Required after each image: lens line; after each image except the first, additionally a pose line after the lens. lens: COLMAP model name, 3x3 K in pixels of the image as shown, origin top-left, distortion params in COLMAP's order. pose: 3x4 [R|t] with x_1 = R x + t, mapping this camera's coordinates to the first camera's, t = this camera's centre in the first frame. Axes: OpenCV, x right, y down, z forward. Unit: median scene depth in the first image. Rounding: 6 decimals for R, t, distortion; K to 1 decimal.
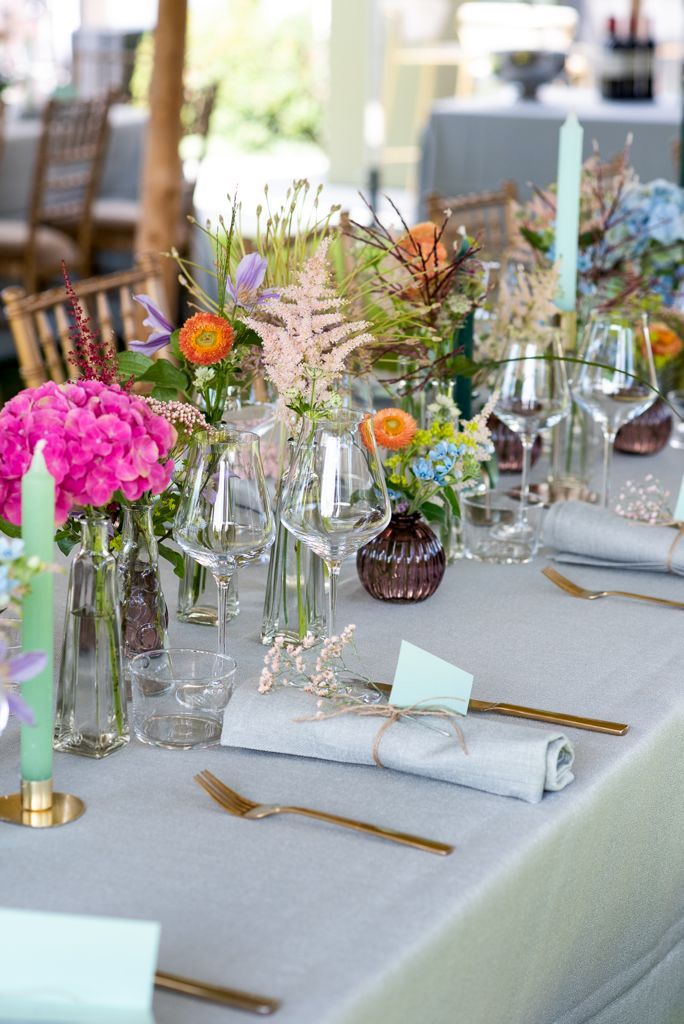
lens RADIAL K [[2326.5, 0, 342.0], [0, 2326.5, 512.0], [0, 0, 1]] dist [-0.036236, -0.585249]
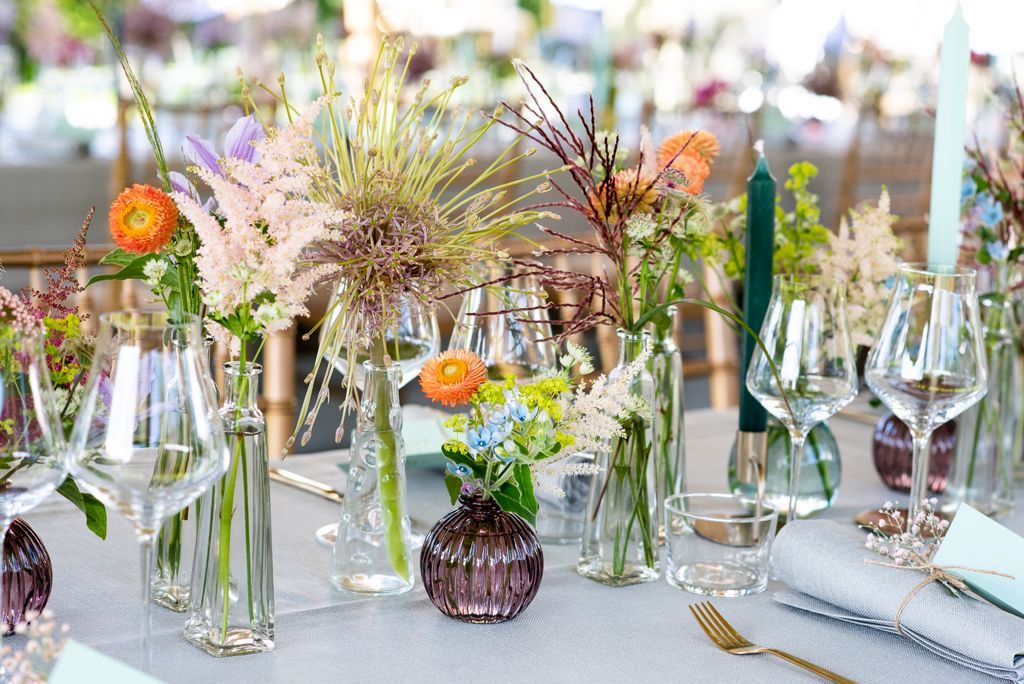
lens RADIAL K [[2326.5, 0, 512.0], [0, 2326.5, 342.0], [0, 0, 1]] dist [-0.036236, -0.585249]
pose [[0.908549, 0.087782, -0.408452, 0.317048], [-0.124032, 0.990272, -0.063070, -0.002901], [0.398942, 0.107963, 0.910598, 0.330350]]
